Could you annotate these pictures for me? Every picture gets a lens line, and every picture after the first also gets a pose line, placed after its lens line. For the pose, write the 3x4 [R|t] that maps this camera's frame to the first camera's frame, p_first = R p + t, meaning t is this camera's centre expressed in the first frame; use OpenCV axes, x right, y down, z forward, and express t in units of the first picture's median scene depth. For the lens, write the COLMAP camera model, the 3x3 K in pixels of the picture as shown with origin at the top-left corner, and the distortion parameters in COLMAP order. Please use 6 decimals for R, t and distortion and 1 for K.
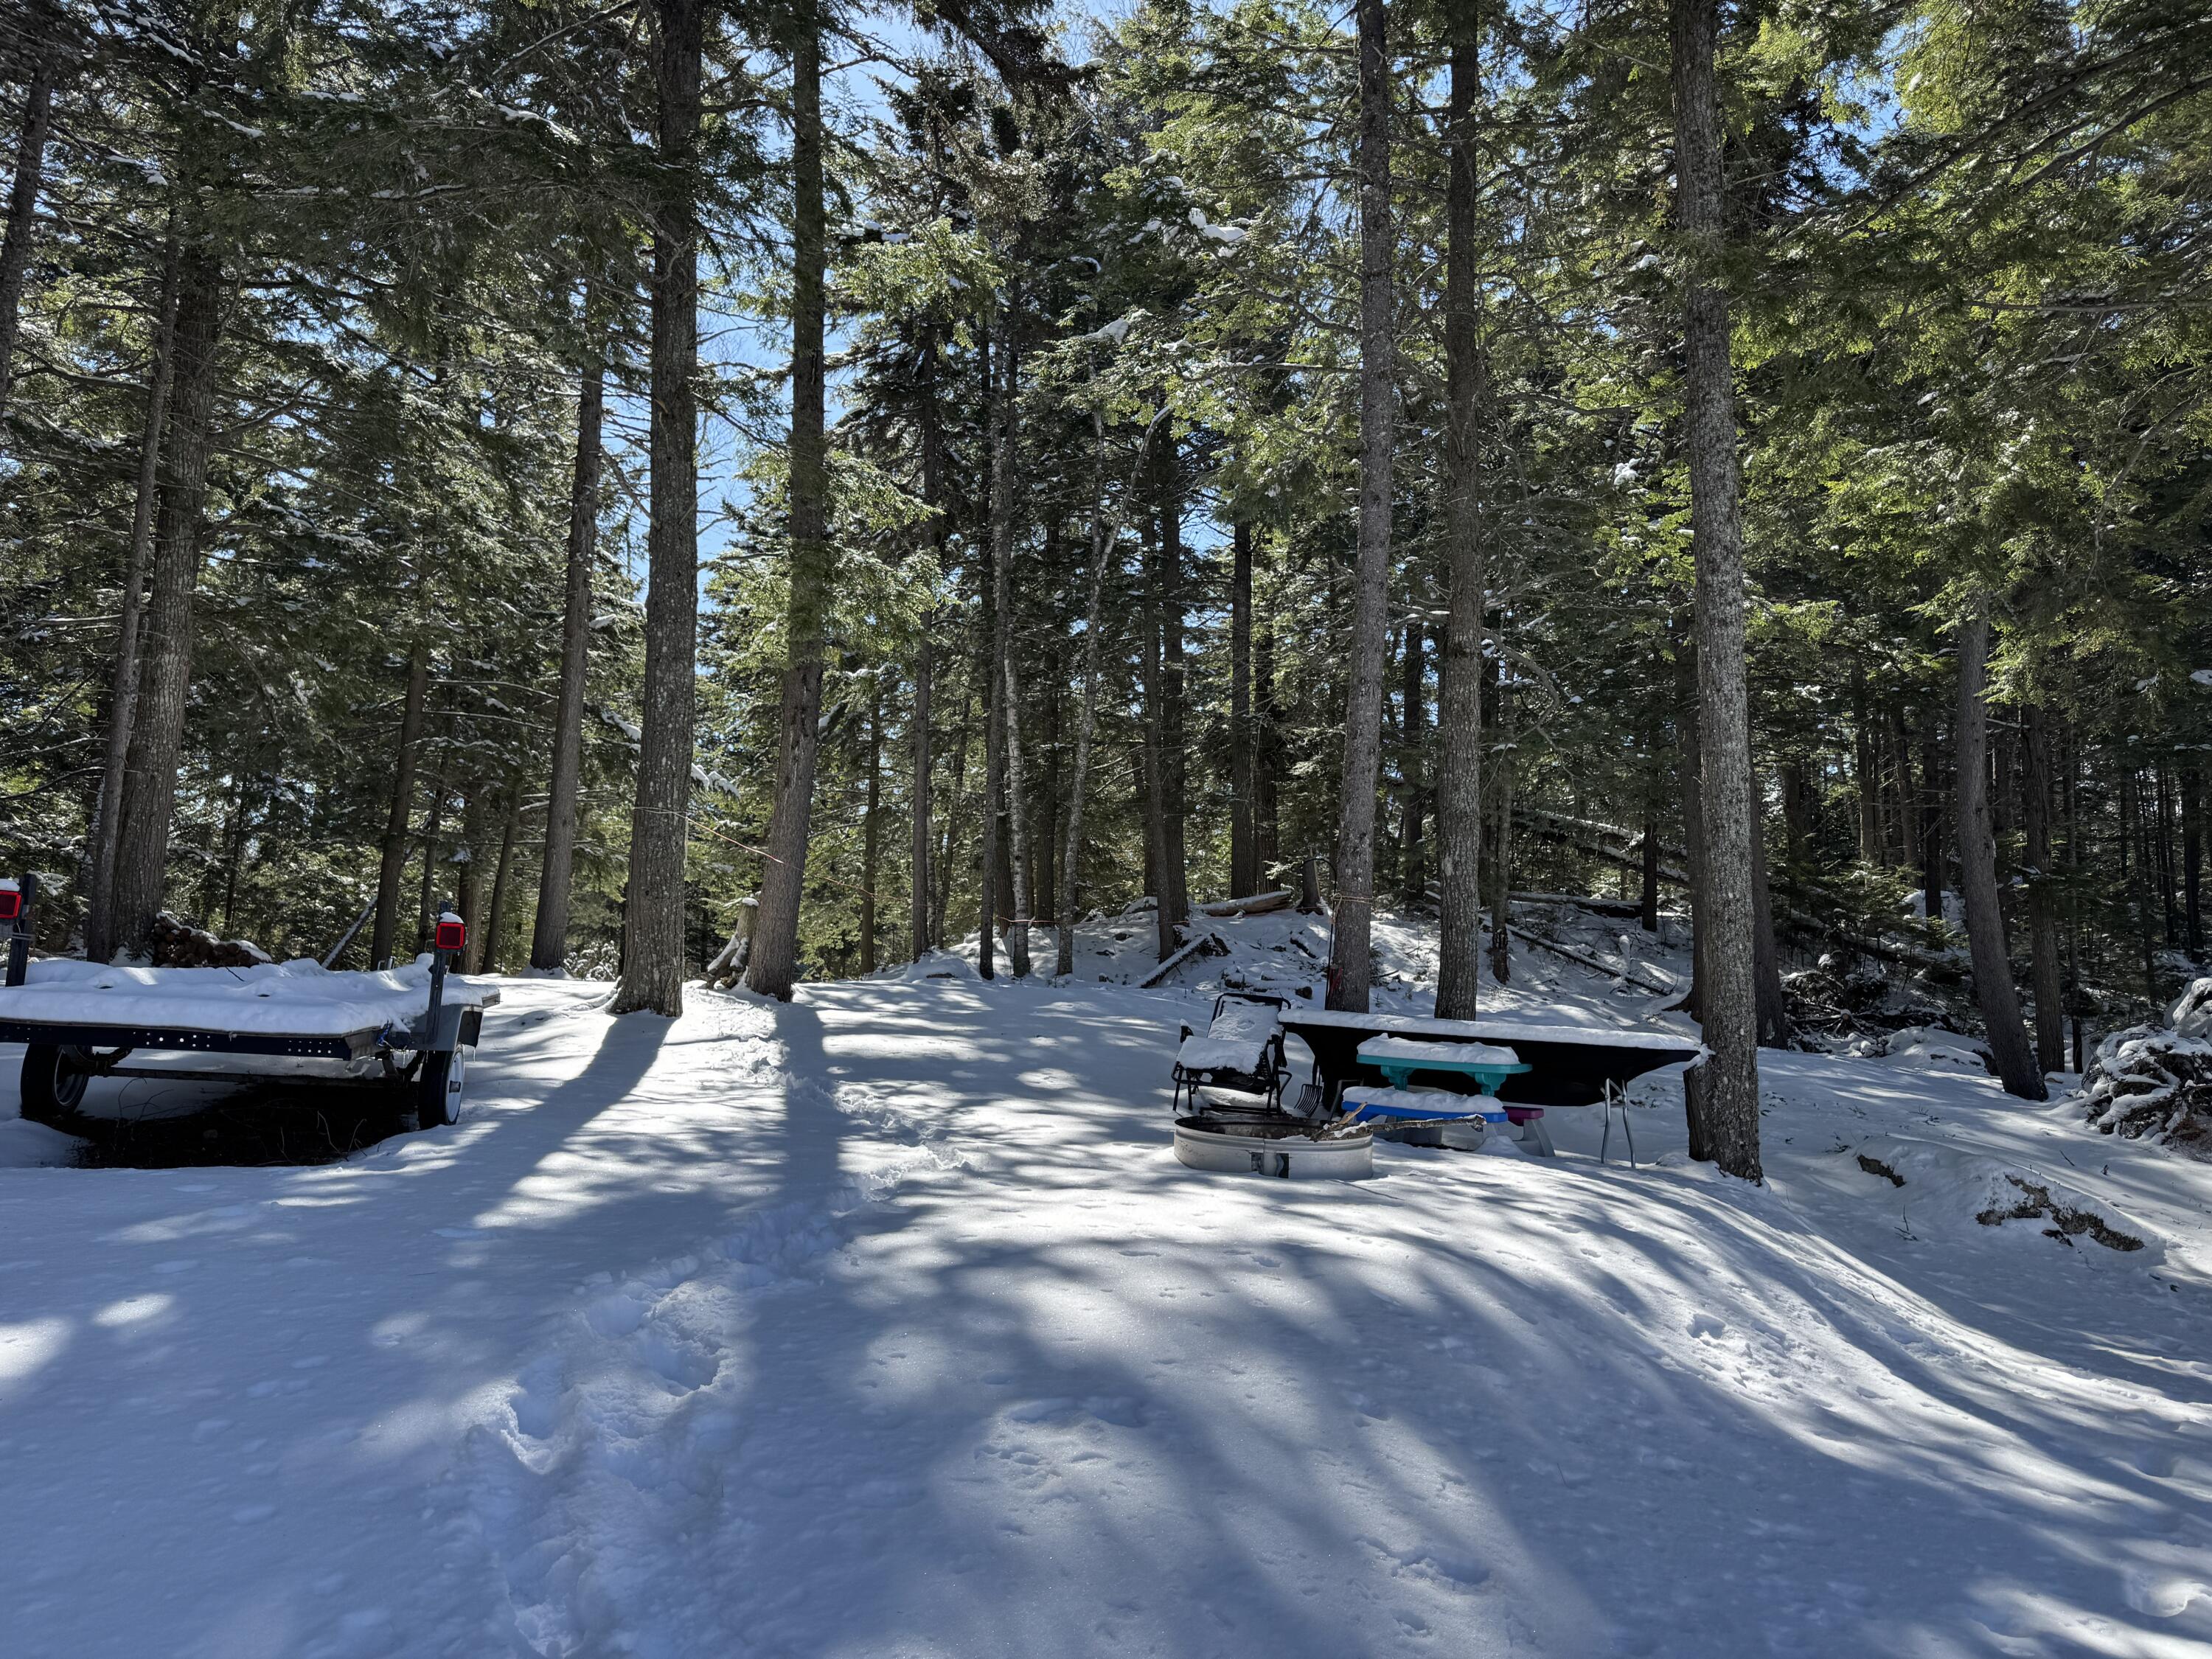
lens RADIAL K [[1617.3, 0, 1110.9], [0, 1617.3, 825.4], [0, 0, 1]] dist [0.114494, -0.171390]
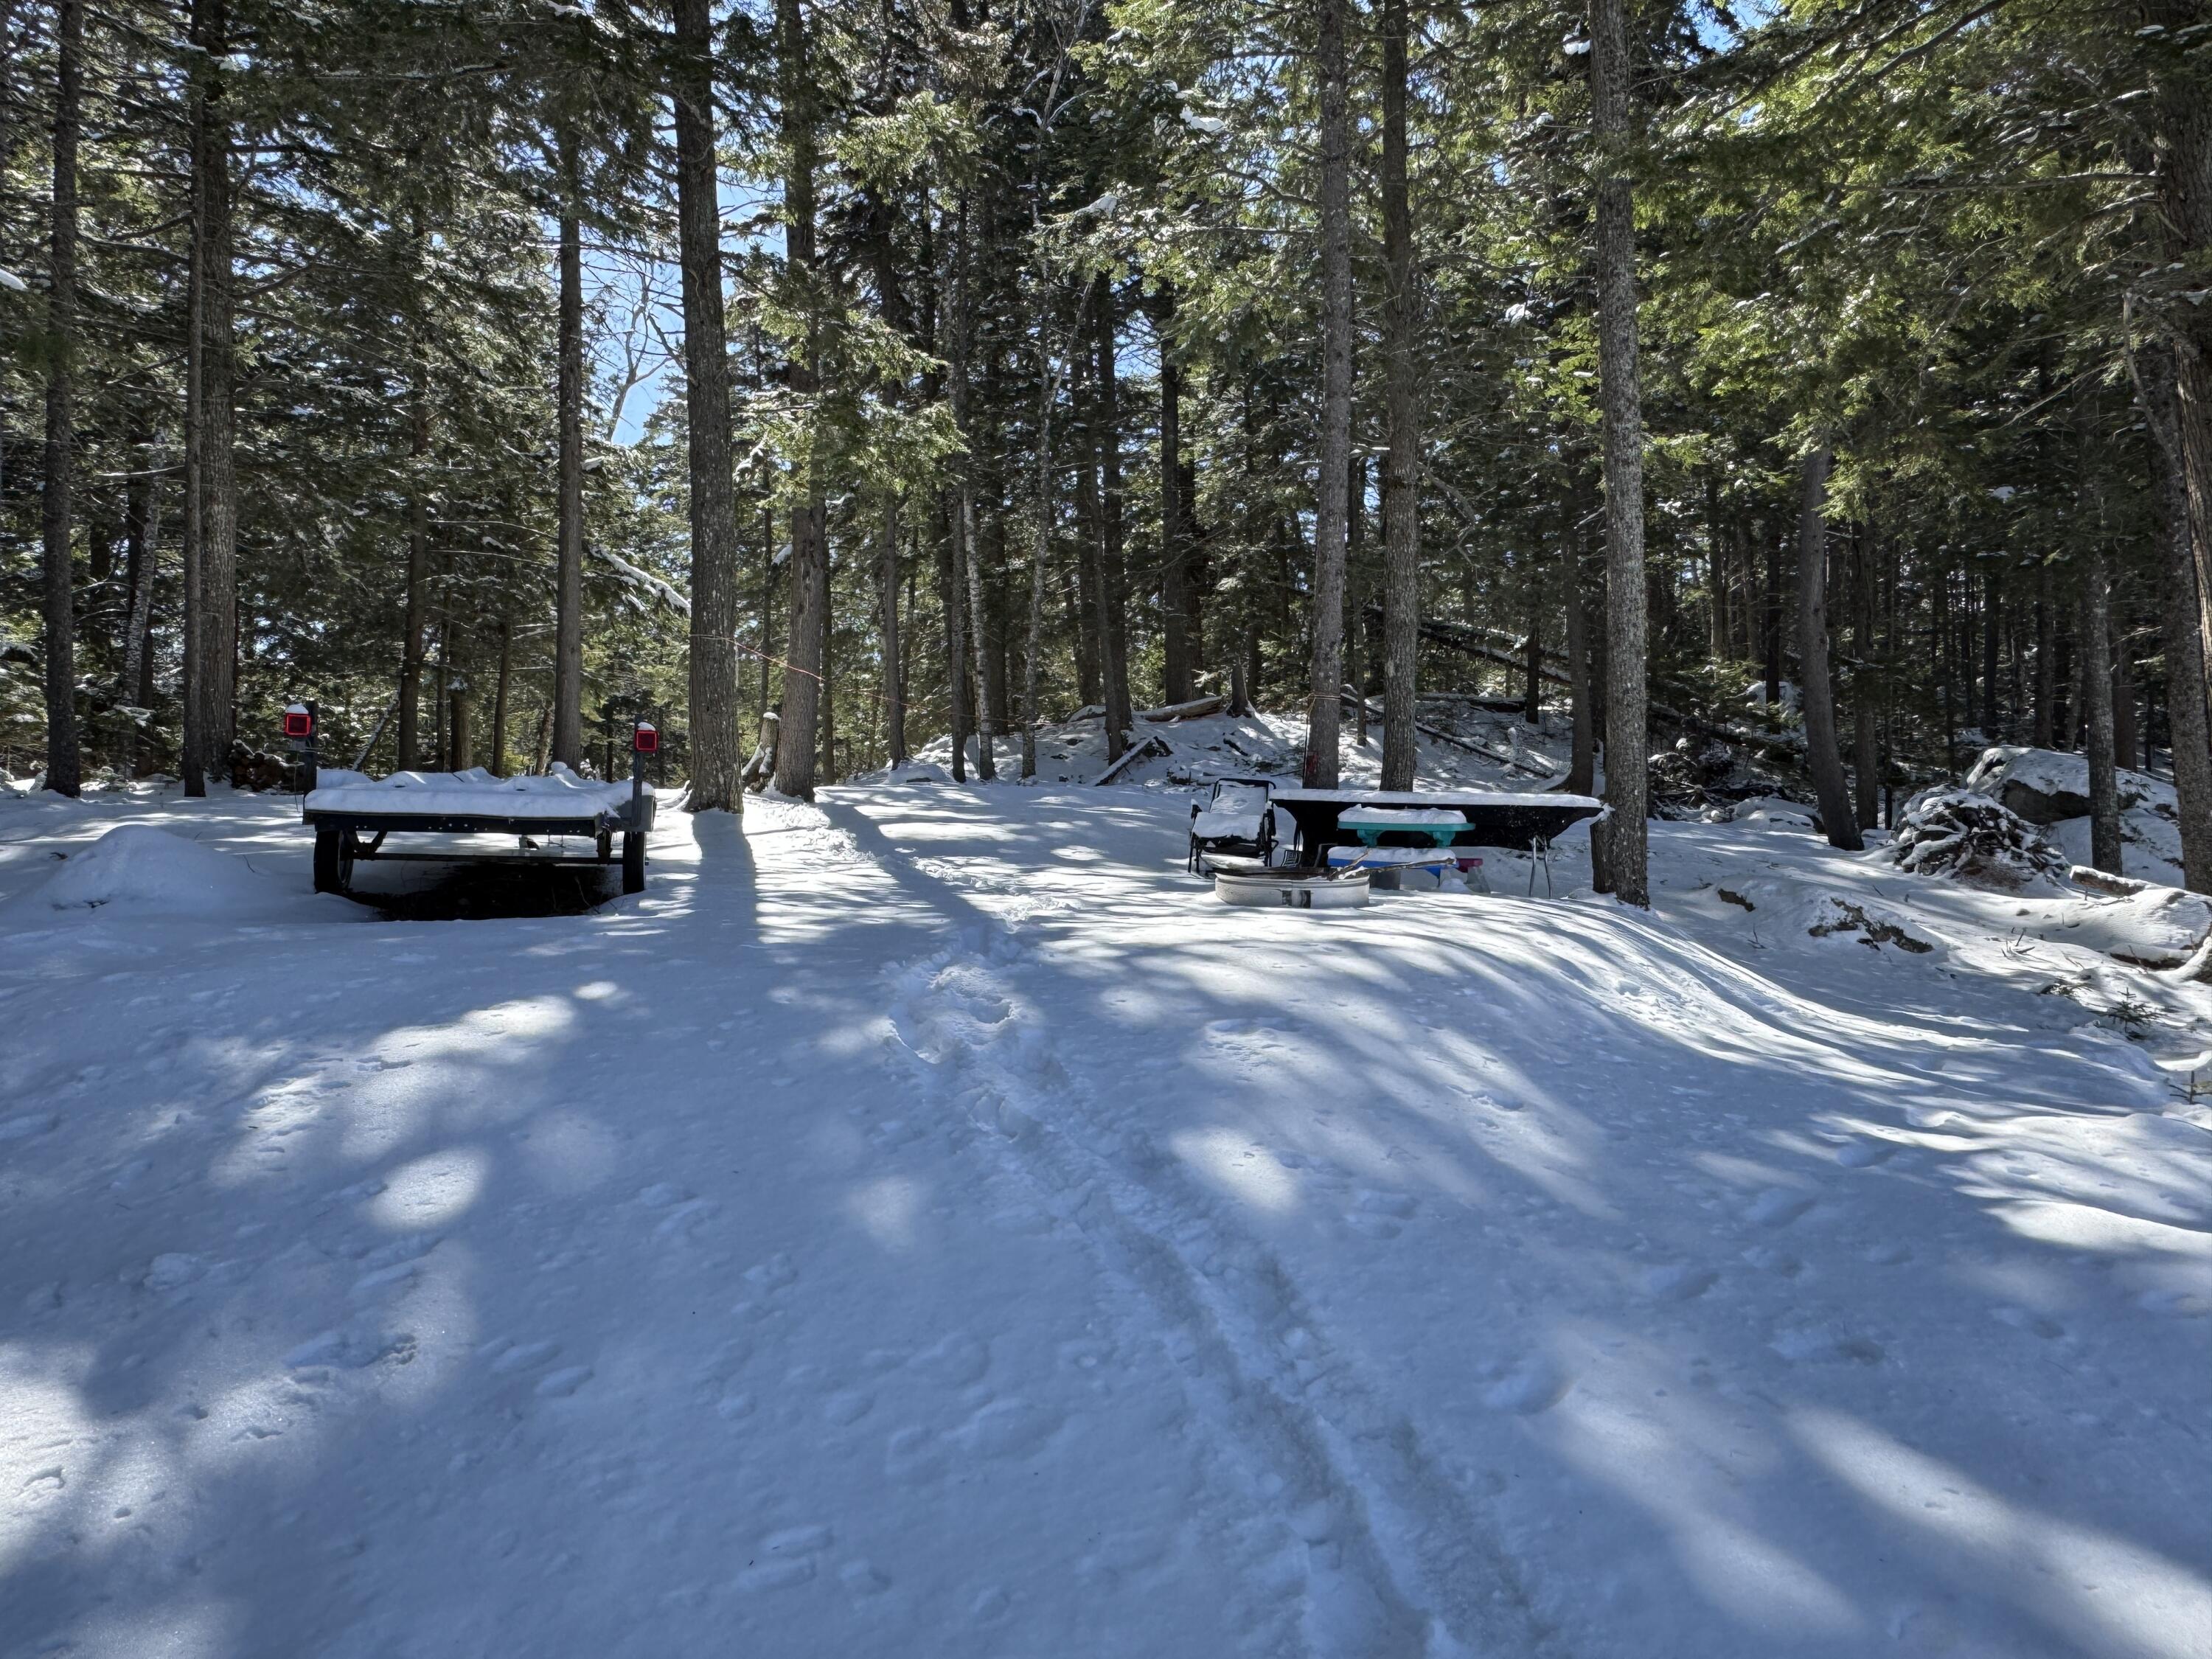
lens RADIAL K [[1532.5, 0, 1106.0], [0, 1532.5, 829.5], [0, 0, 1]] dist [-0.000540, -0.004711]
pose [[0.998028, -0.030611, 0.054803, -0.051956], [0.023660, 0.992090, 0.123279, -0.000980], [-0.058143, -0.121739, 0.990858, -0.087818]]
